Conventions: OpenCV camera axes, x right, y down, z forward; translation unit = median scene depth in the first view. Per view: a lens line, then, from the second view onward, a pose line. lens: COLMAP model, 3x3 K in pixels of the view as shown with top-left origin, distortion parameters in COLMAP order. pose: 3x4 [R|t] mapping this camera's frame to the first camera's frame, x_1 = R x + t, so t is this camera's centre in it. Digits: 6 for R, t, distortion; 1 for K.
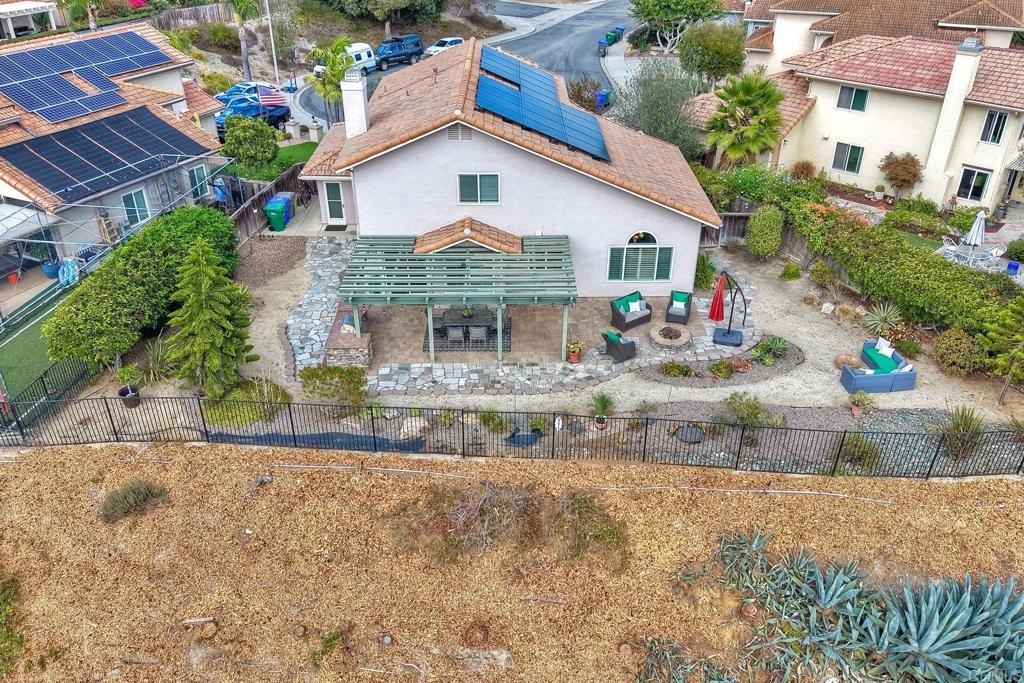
lens RADIAL K [[794.6, 0, 512.0], [0, 794.6, 341.5], [0, 0, 1]] dist [0.097966, -0.157887]
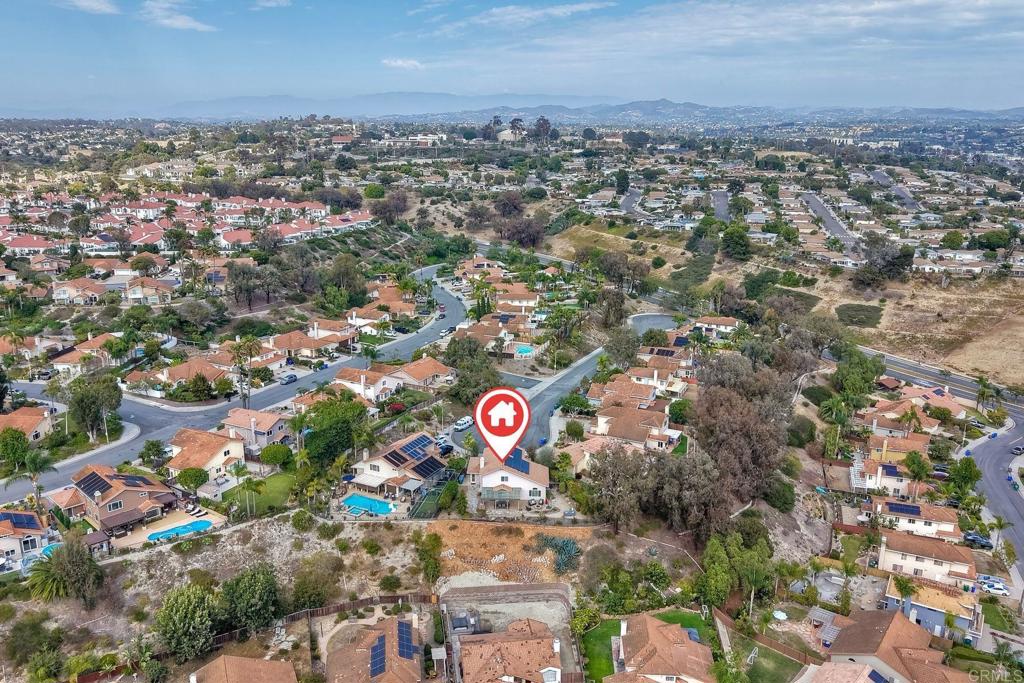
lens RADIAL K [[794.6, 0, 512.0], [0, 794.6, 341.5], [0, 0, 1]] dist [0.097966, -0.157887]
pose [[0.999144, 0.013971, -0.038928, 0.212221], [-0.023787, 0.964083, -0.264532, 0.349971], [0.033834, 0.265232, 0.963591, -4.581759]]
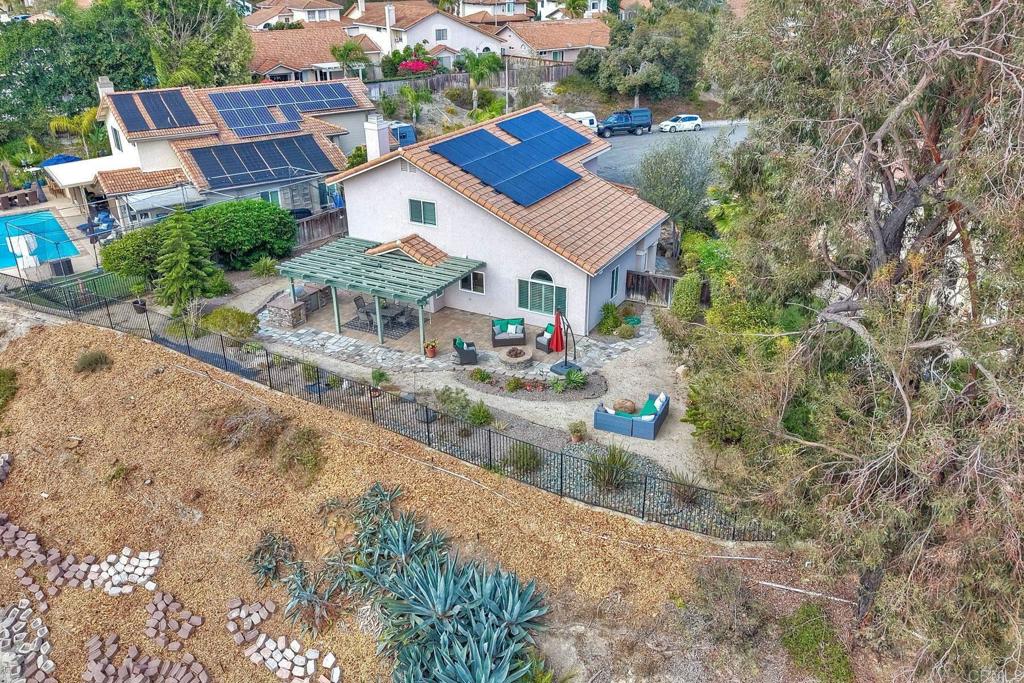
lens RADIAL K [[794.6, 0, 512.0], [0, 794.6, 341.5], [0, 0, 1]] dist [0.097966, -0.157887]
pose [[0.873796, 0.203933, -0.441466, 0.679143], [-0.242081, 0.969755, -0.031177, 0.009771], [0.421756, 0.134113, 0.896736, -0.035128]]
